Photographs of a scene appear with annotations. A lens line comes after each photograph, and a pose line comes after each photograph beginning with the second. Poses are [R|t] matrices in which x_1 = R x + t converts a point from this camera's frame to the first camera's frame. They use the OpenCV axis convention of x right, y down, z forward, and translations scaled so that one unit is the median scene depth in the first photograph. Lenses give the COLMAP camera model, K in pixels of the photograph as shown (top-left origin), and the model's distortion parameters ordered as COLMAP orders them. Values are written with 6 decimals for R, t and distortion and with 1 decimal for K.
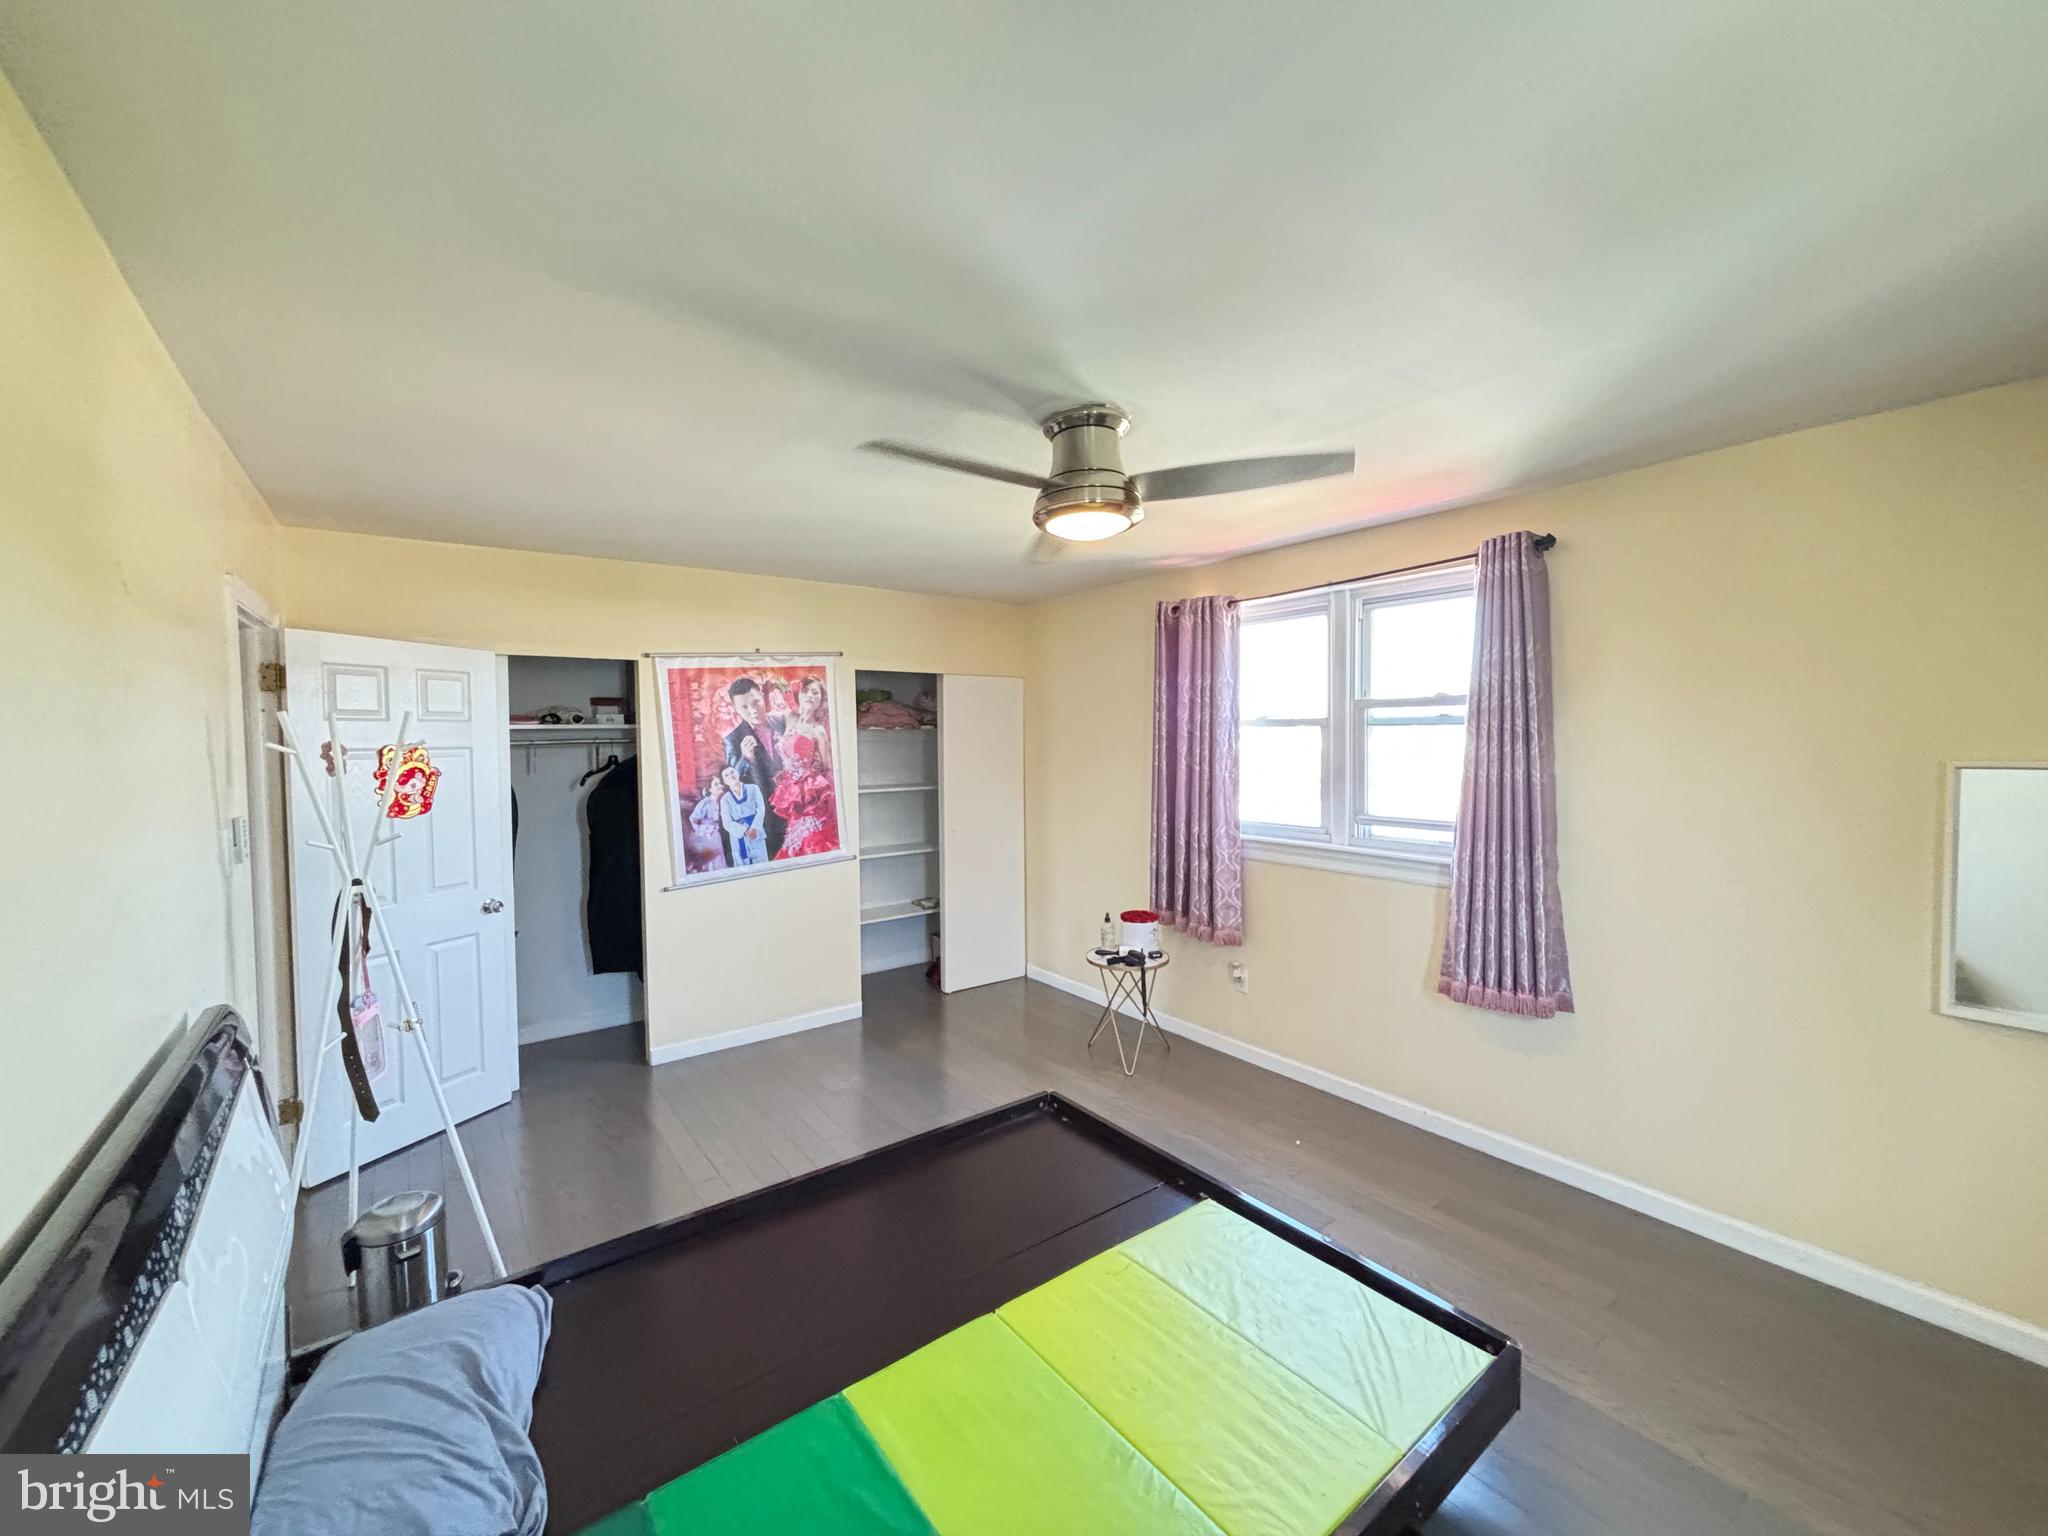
lens RADIAL K [[814.7, 0, 1023.9], [0, 814.7, 765.2], [0, 0, 1]] dist [0.000488, -0.000091]
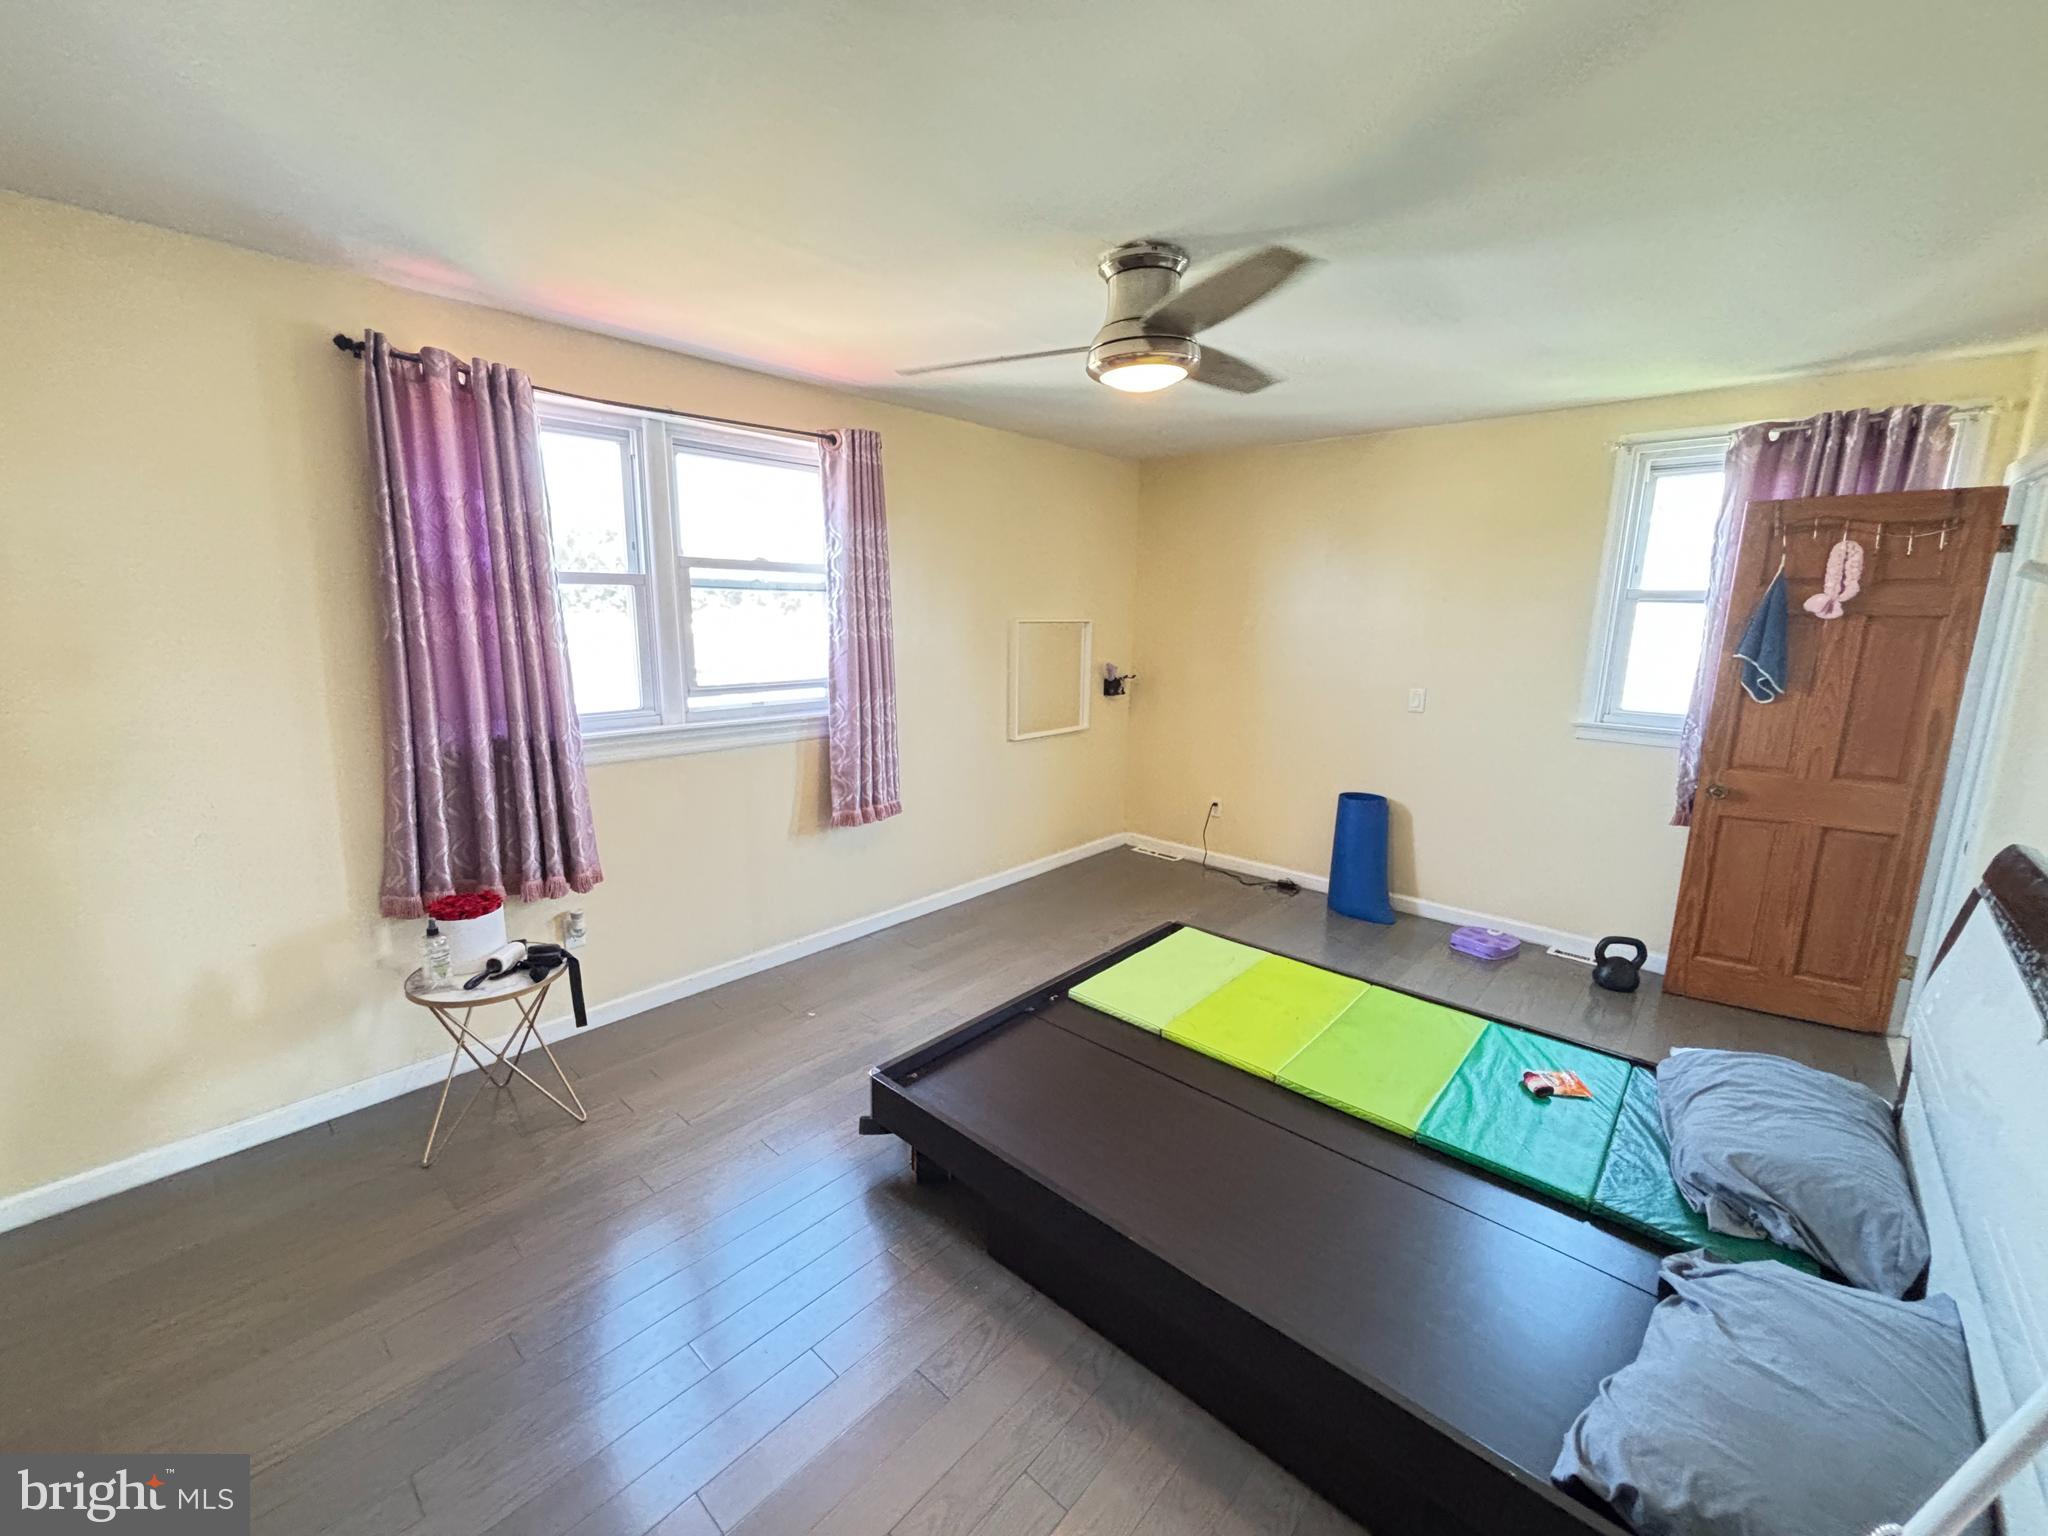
lens RADIAL K [[834.2, 0, 1032.2], [0, 834.2, 777.9], [0, 0, 1]] dist [0.000645, -0.000029]
pose [[-0.187390, -0.188536, 0.964022, -0.579582], [0.021198, 0.980403, 0.195860, -0.013813], [-0.982057, 0.057138, -0.179721, 0.804571]]
